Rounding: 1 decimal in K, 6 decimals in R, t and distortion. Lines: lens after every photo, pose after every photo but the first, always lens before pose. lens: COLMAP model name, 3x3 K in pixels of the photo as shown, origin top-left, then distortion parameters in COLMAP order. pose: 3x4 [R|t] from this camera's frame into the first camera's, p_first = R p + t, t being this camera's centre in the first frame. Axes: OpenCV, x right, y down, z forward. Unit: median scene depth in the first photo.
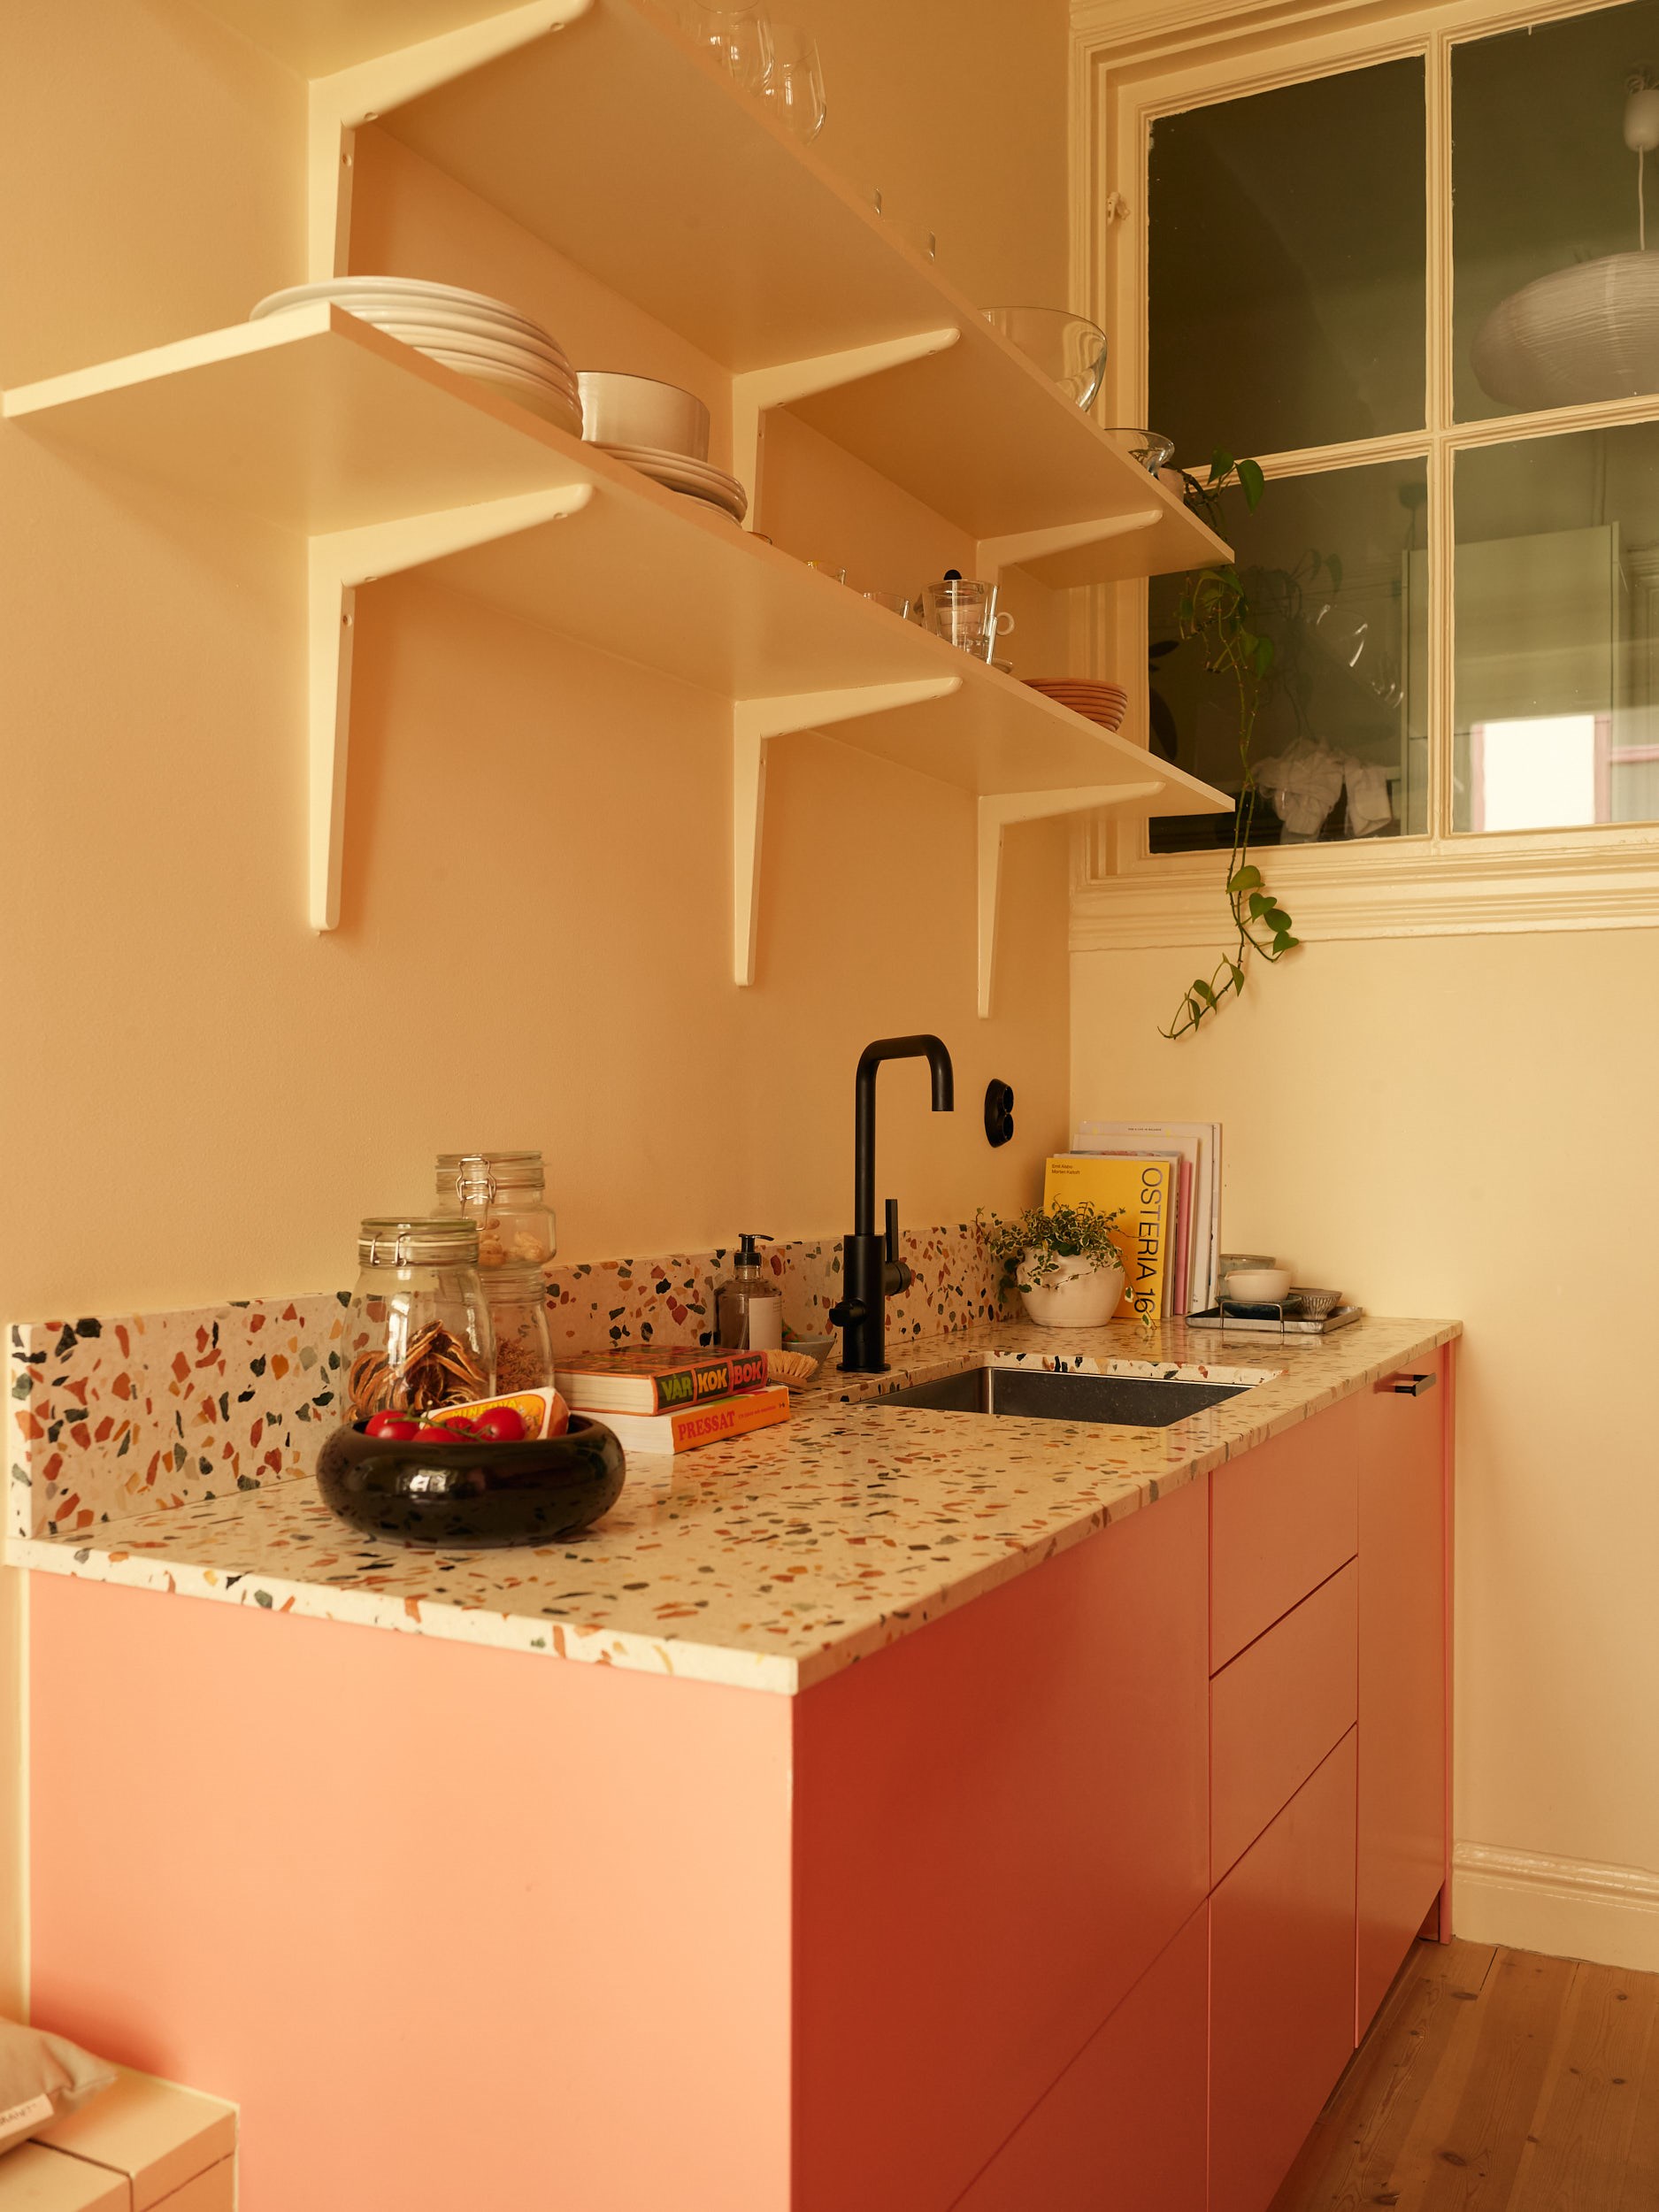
lens RADIAL K [[1909.4, 0, 825.8], [0, 1909.4, 1142.0], [0, 0, 1]] dist [0.003938, -0.024313]
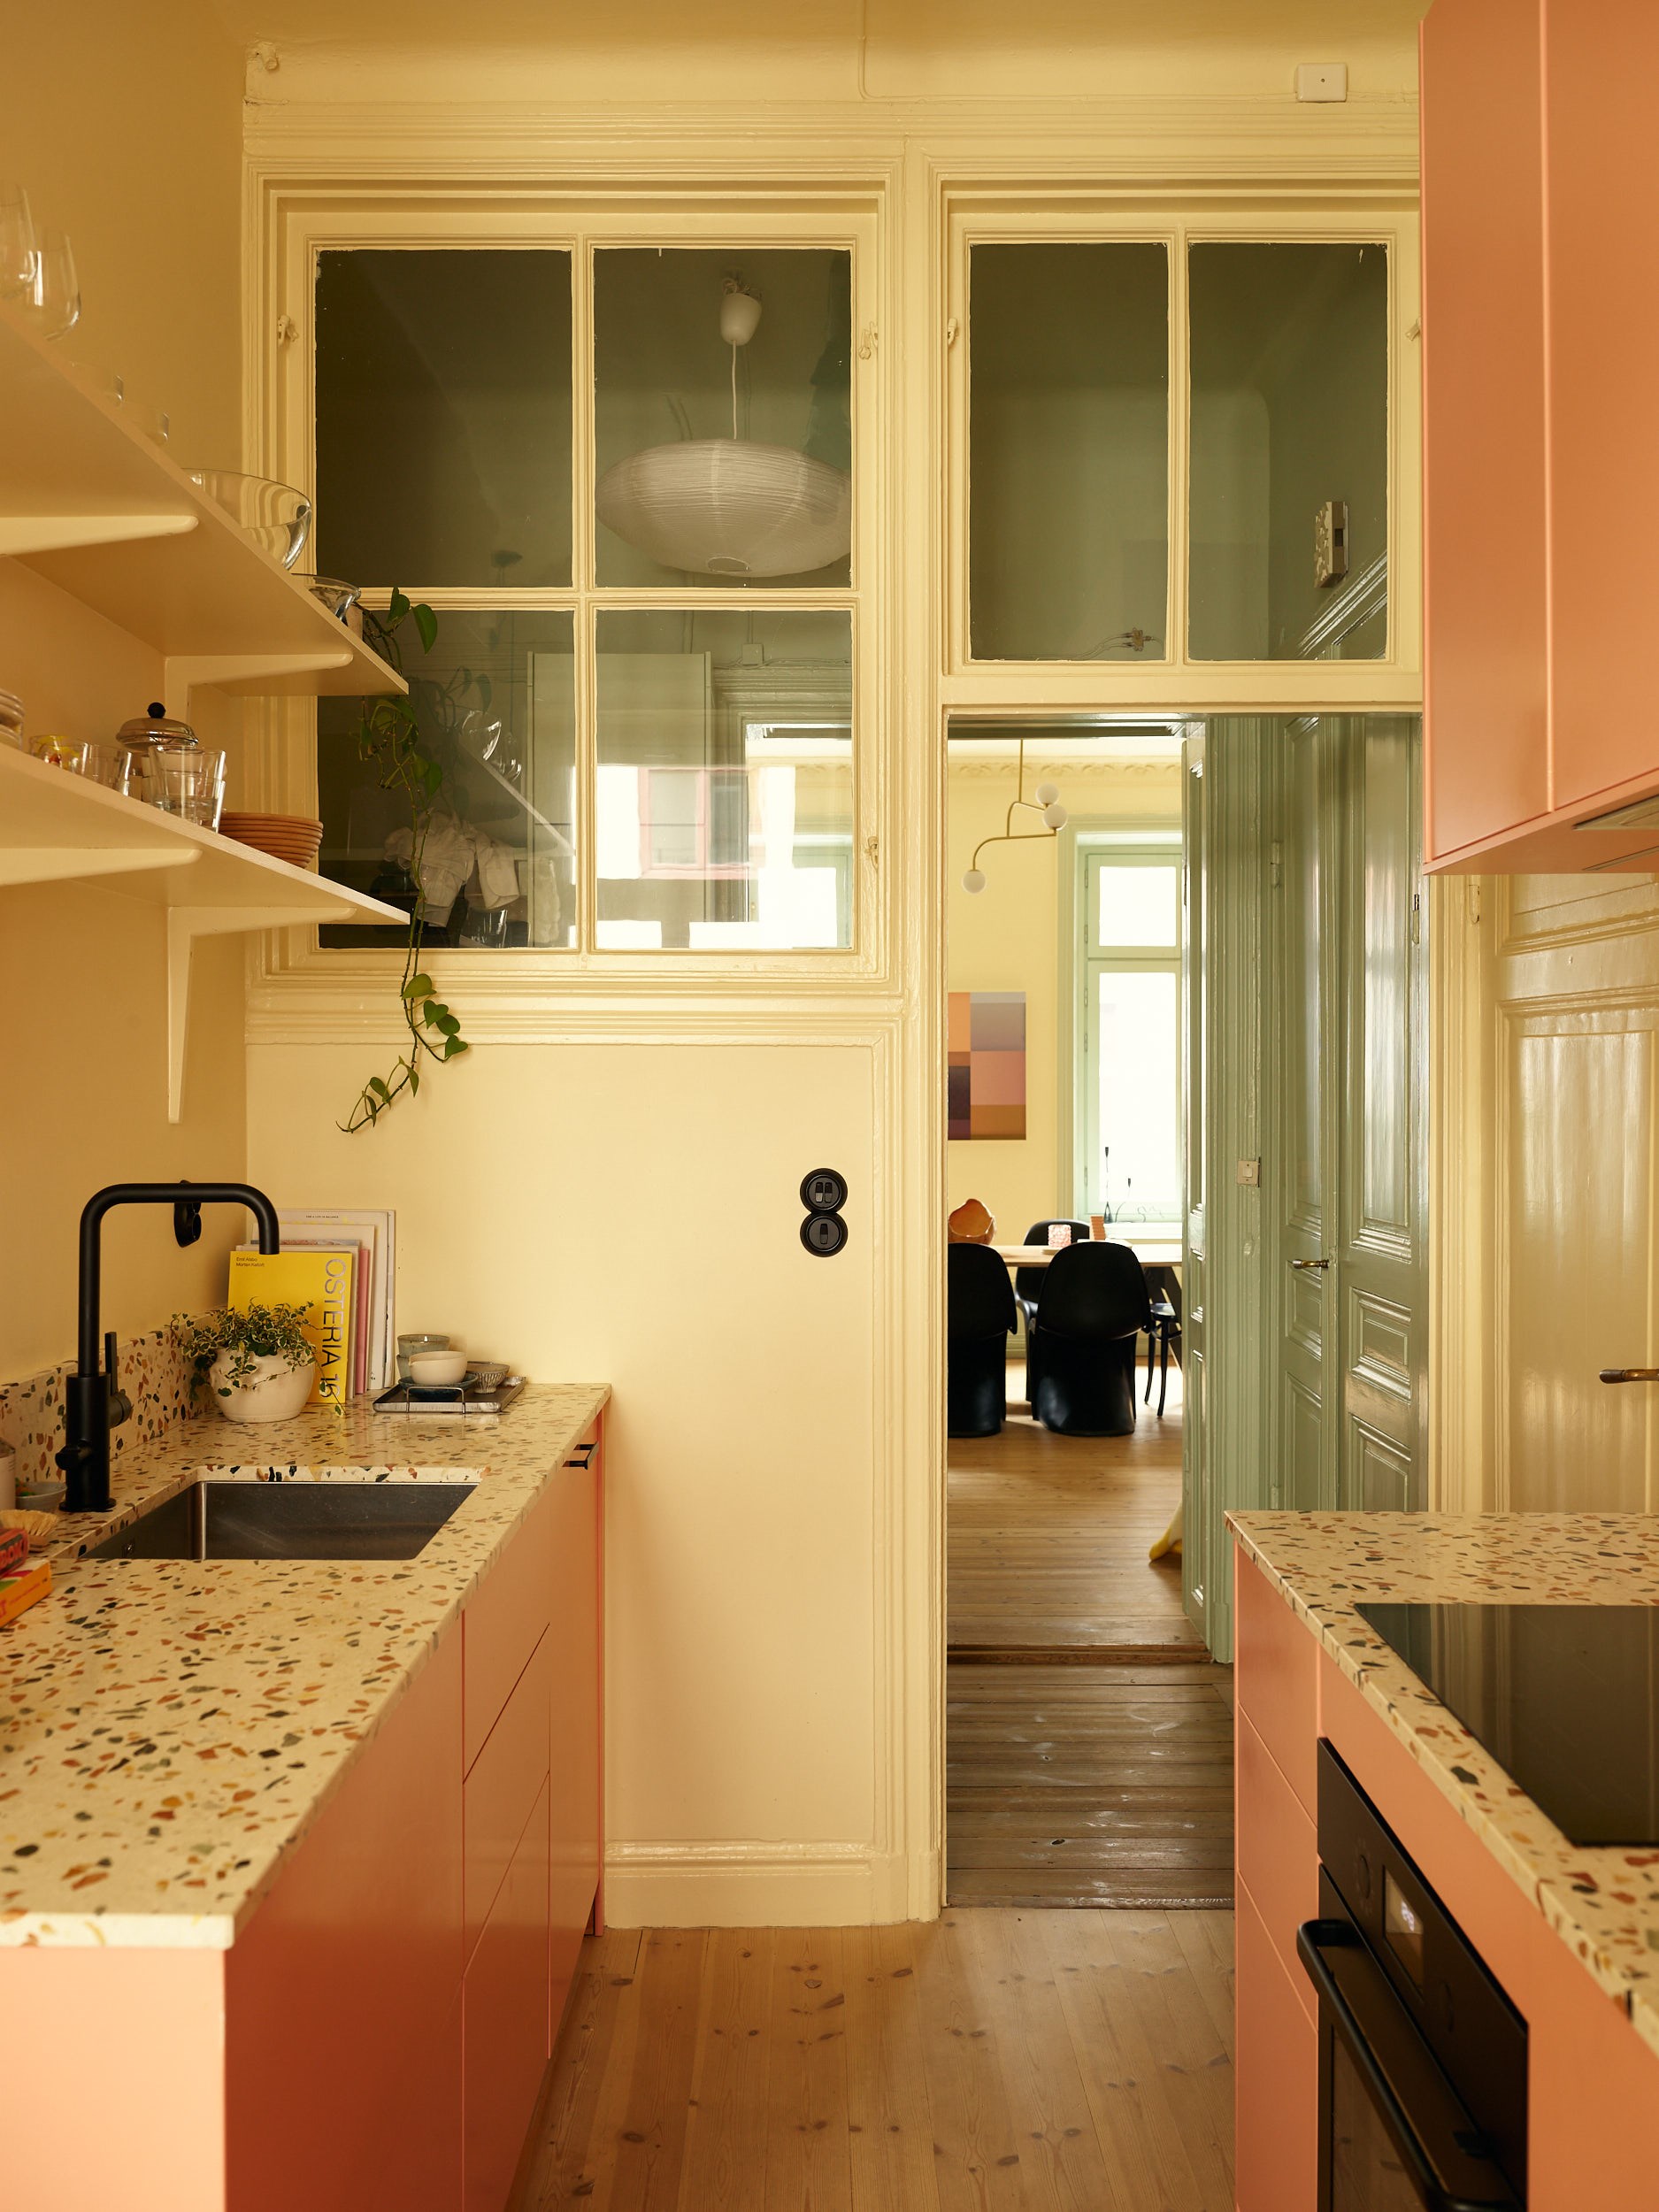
lens RADIAL K [[1890.3, 0, 808.8], [0, 1890.3, 1089.0], [0, 0, 1]] dist [0.016065, -0.048187]
pose [[0.887200, -0.001841, 0.461381, -0.087175], [0.004215, 0.999983, -0.004116, -0.081457], [-0.461365, 0.005596, 0.887193, -0.059653]]
